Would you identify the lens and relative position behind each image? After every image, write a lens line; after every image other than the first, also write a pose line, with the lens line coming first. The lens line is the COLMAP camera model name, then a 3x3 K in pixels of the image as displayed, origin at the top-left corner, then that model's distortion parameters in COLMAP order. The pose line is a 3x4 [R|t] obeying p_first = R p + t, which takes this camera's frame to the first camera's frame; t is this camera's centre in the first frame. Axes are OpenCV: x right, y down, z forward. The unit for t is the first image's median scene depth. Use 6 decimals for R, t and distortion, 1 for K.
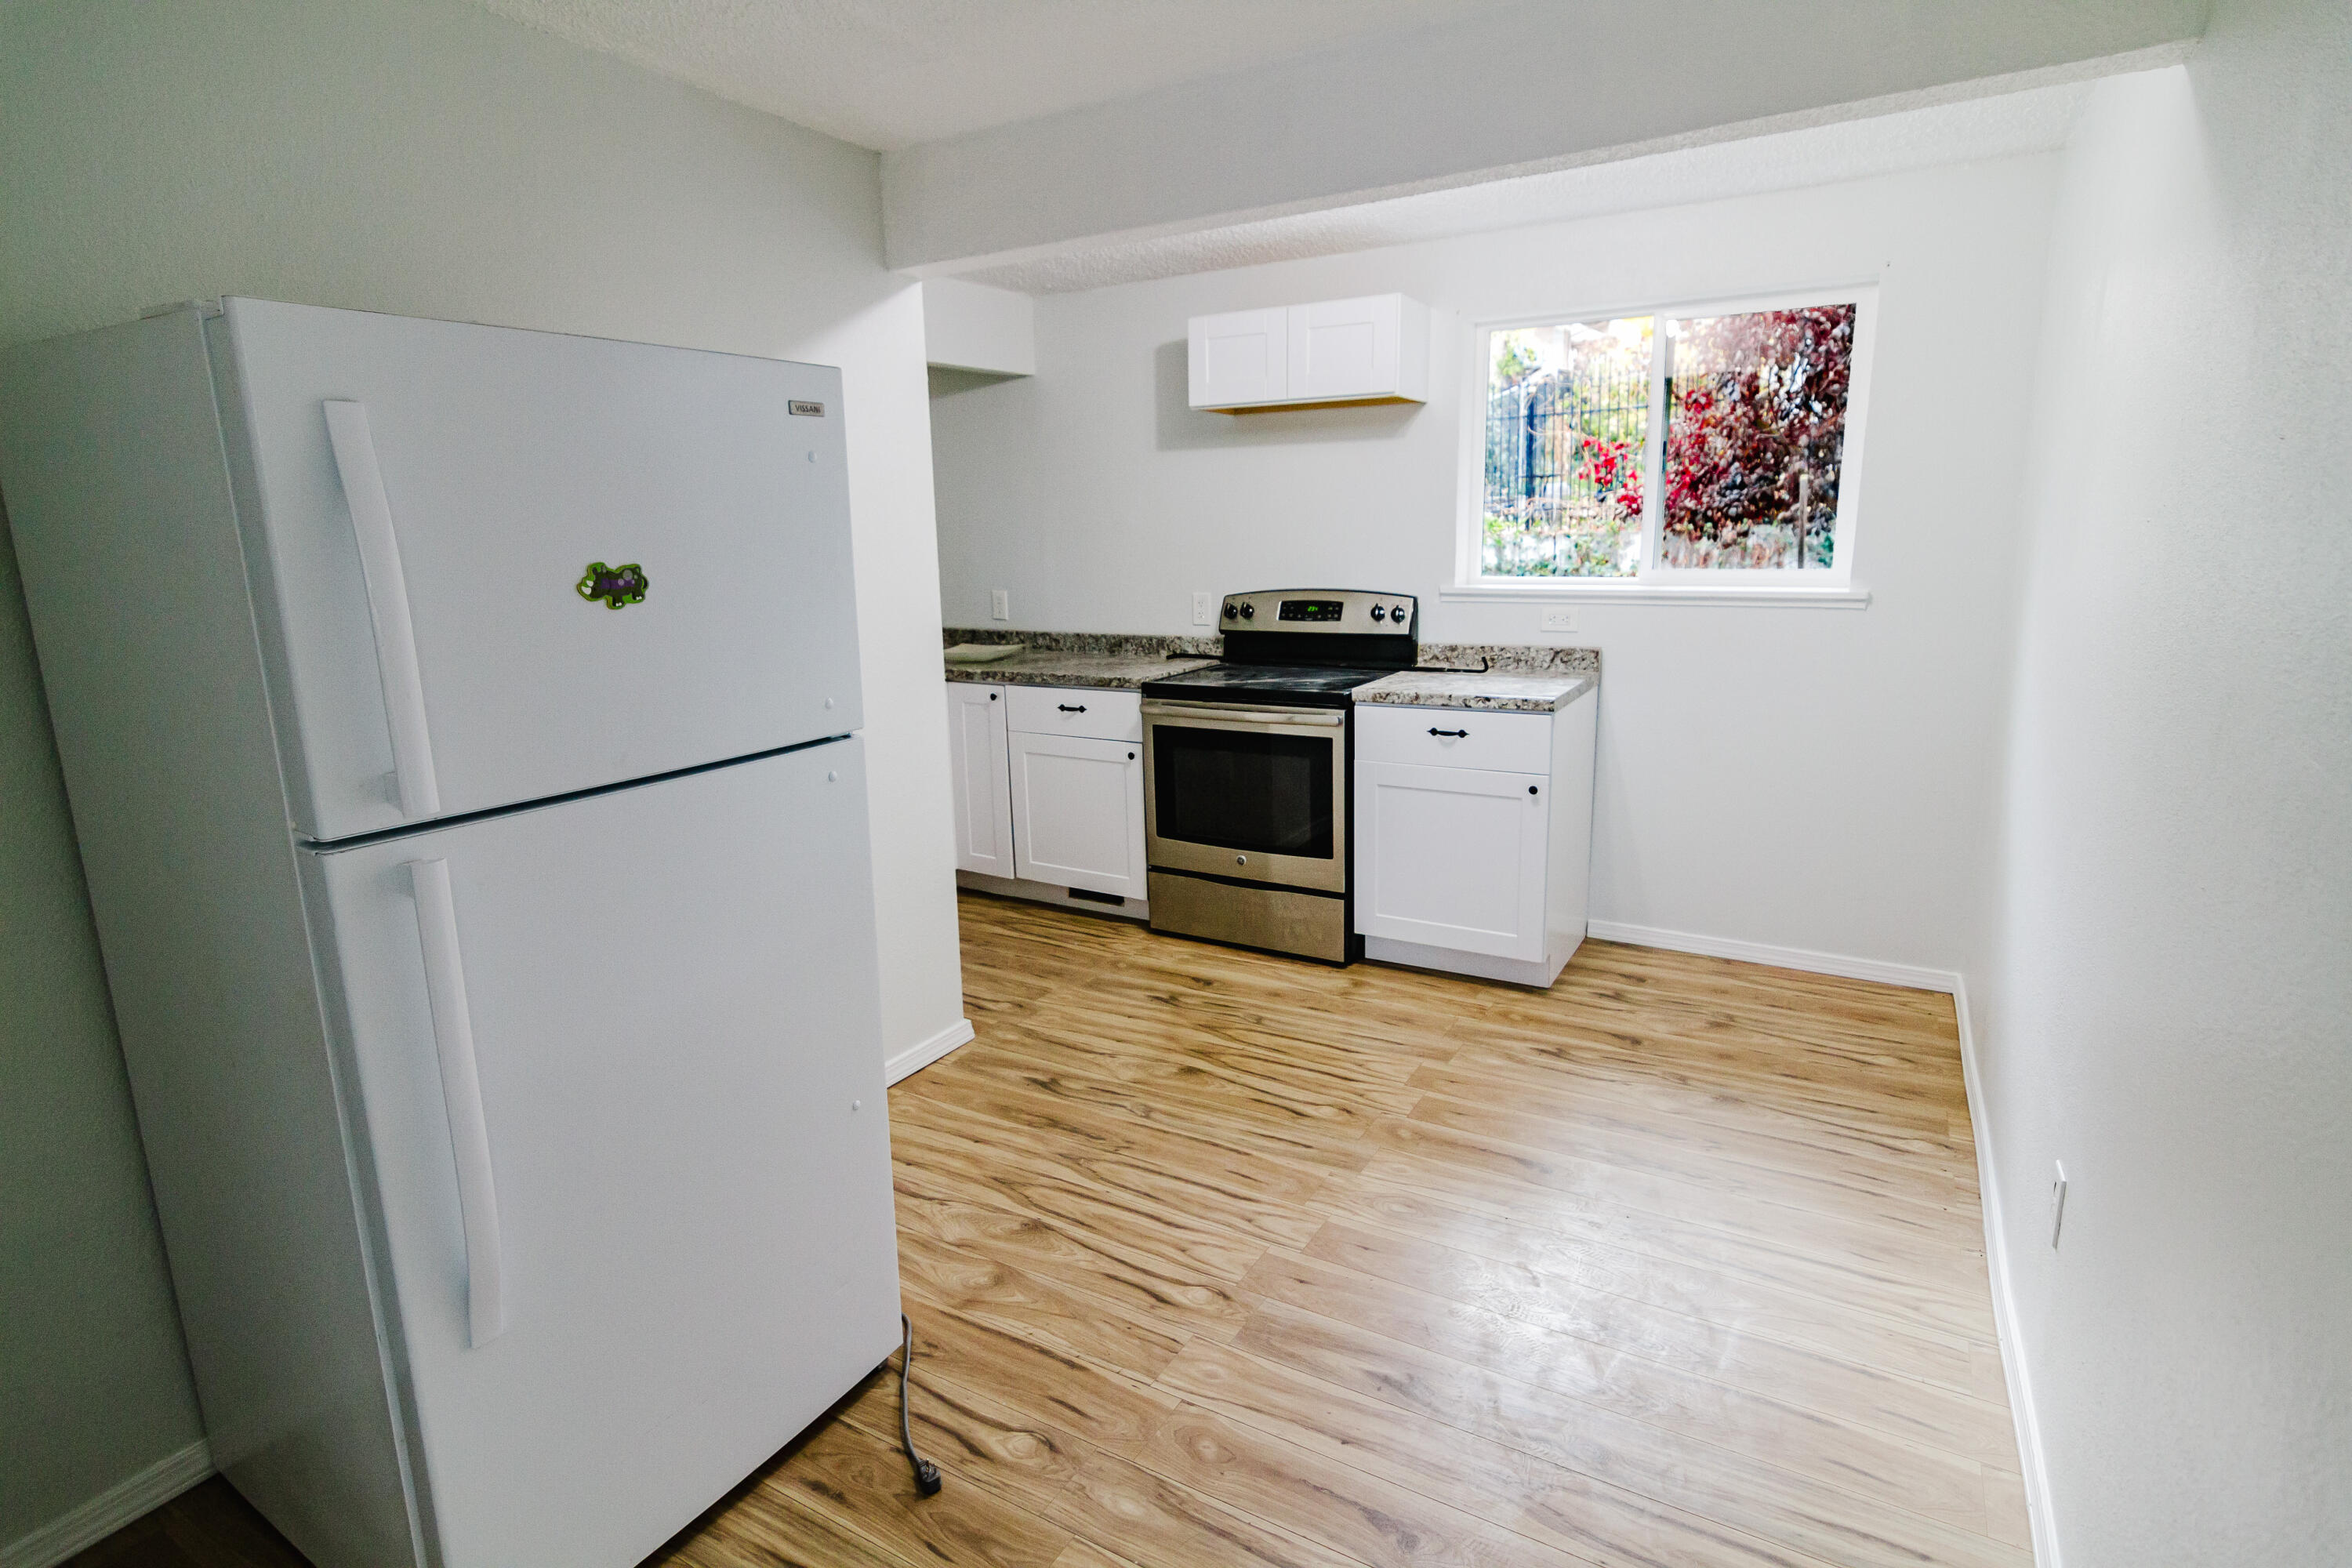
lens RADIAL K [[1198.2, 0, 1180.1], [0, 1198.2, 779.6], [0, 0, 1]] dist [0.001904, 0.000769]
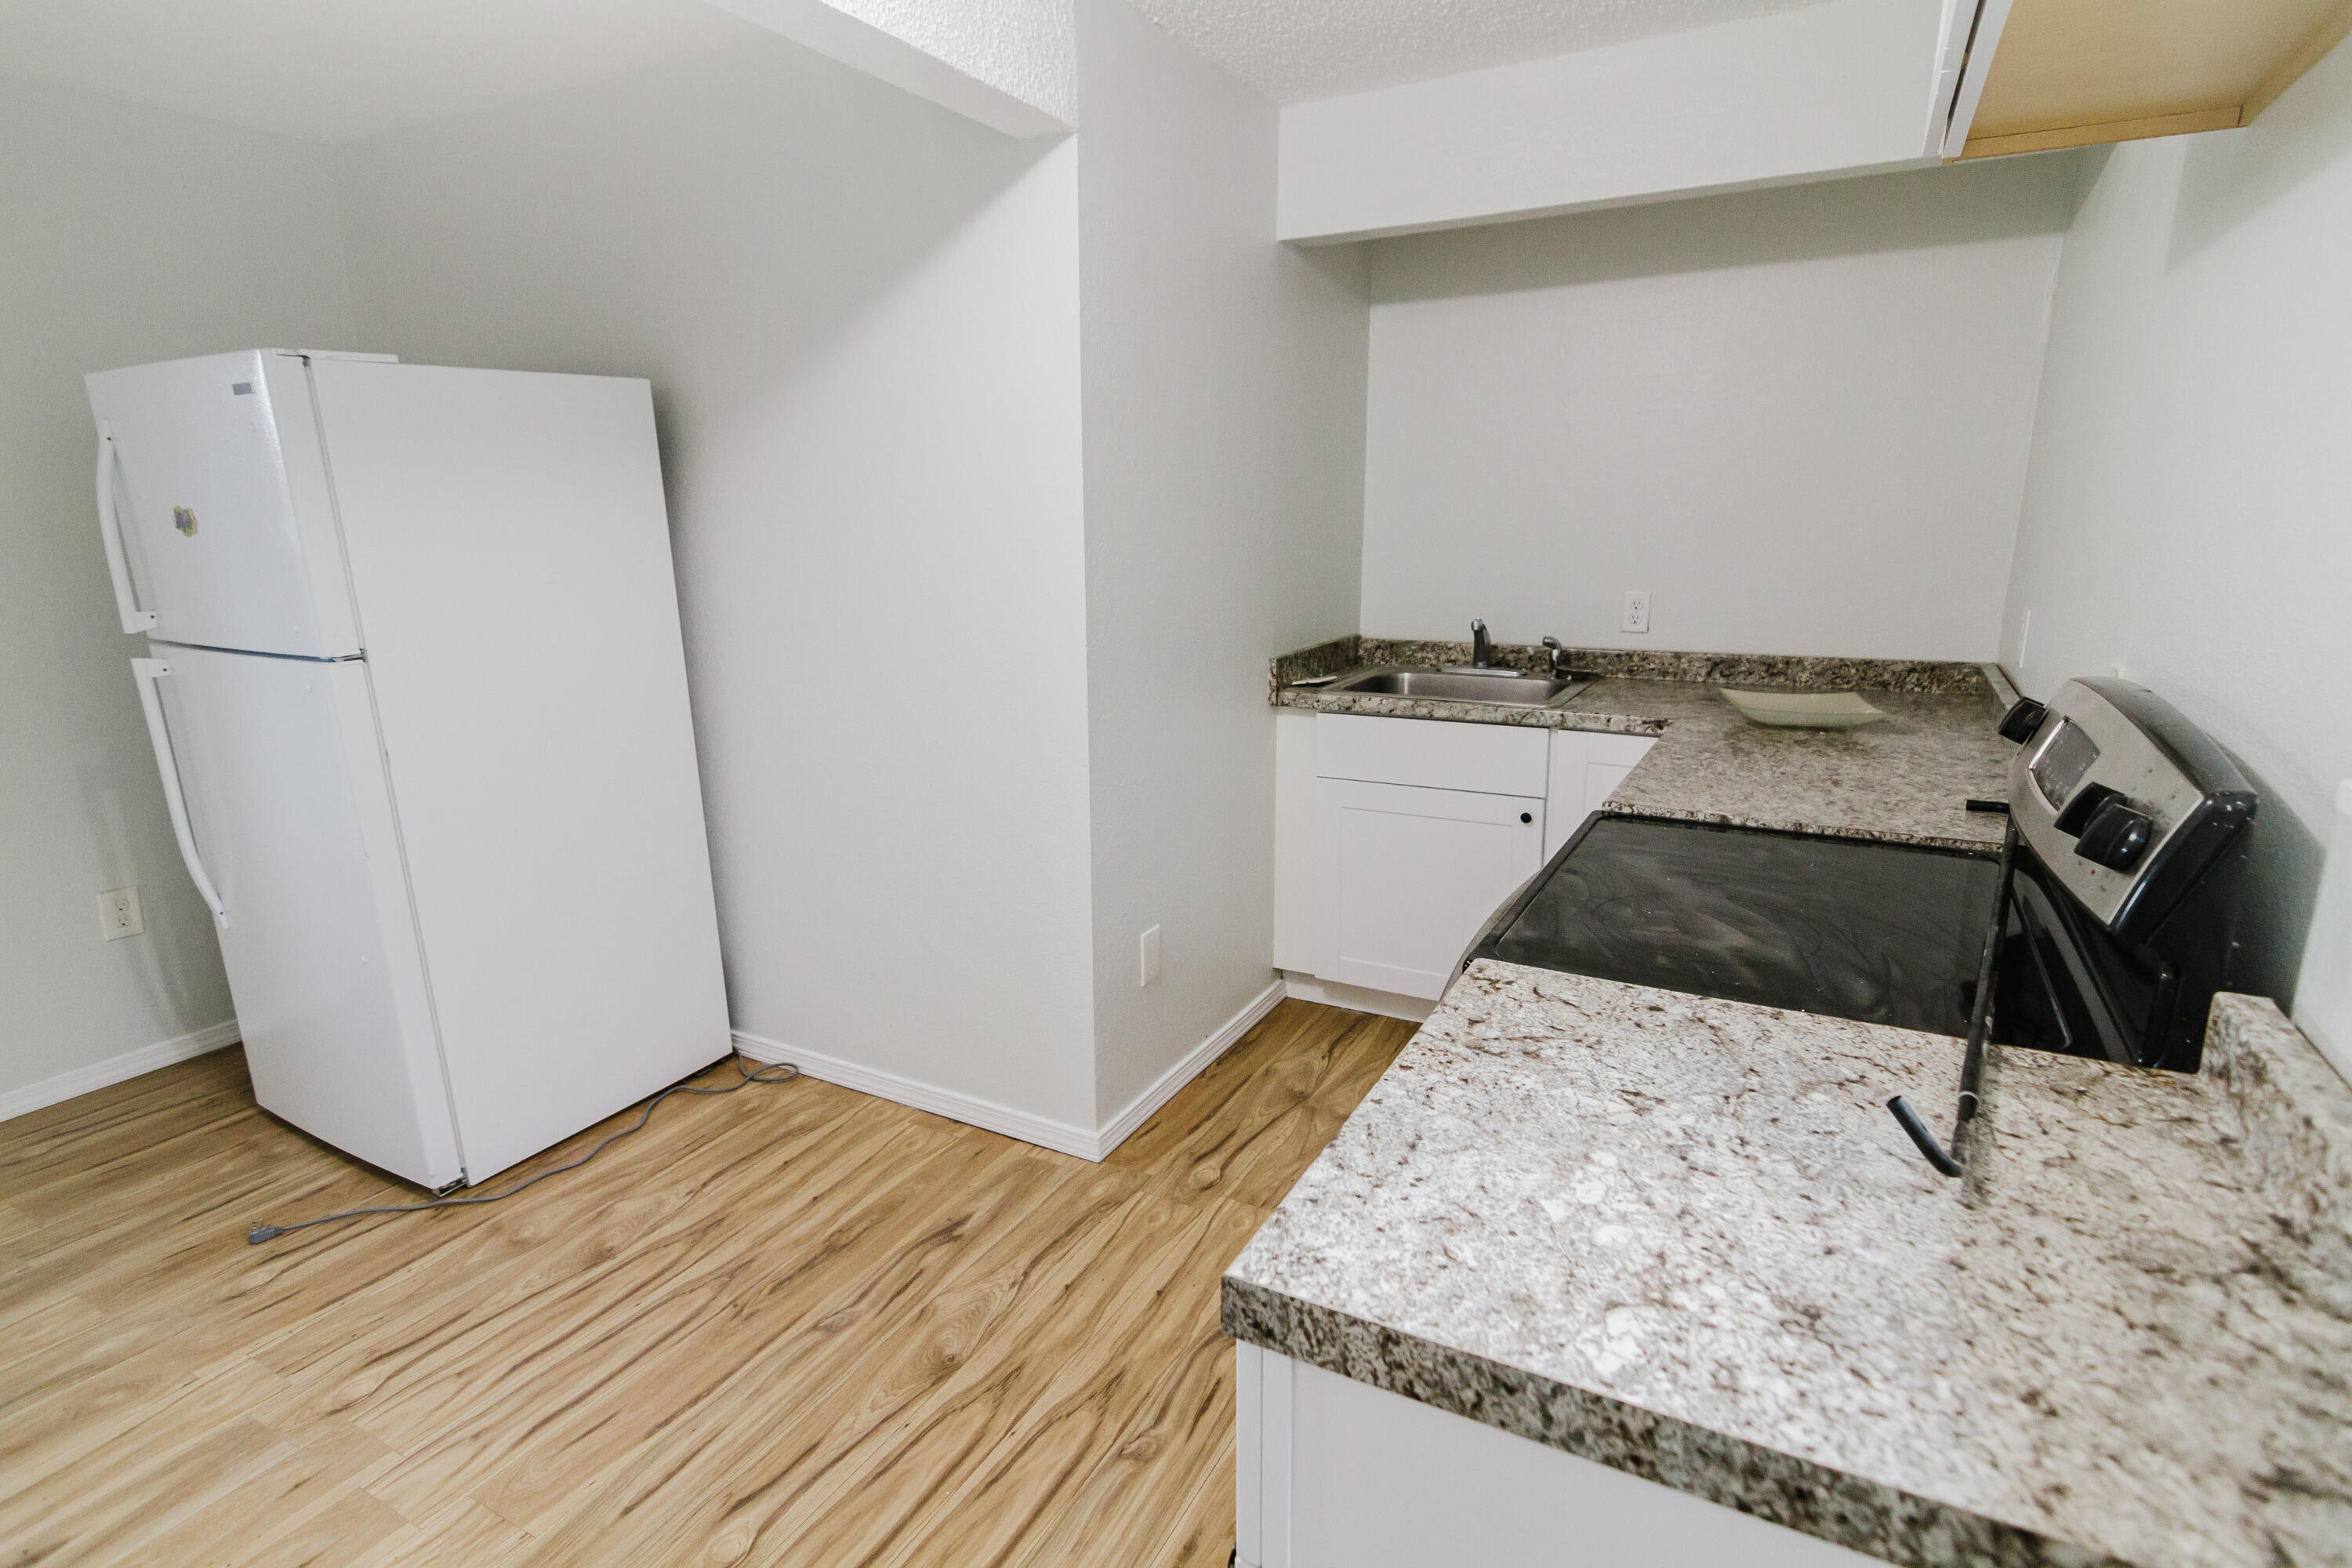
lens RADIAL K [[1198.2, 0, 1185.0], [0, 1198.2, 782.4], [0, 0, 1]] dist [0.001904, 0.000769]
pose [[0.033621, 0.257088, -0.965803, 0.579320], [-0.205821, 0.947417, 0.245029, -0.242444], [0.978012, 0.190544, 0.084767, 1.089466]]
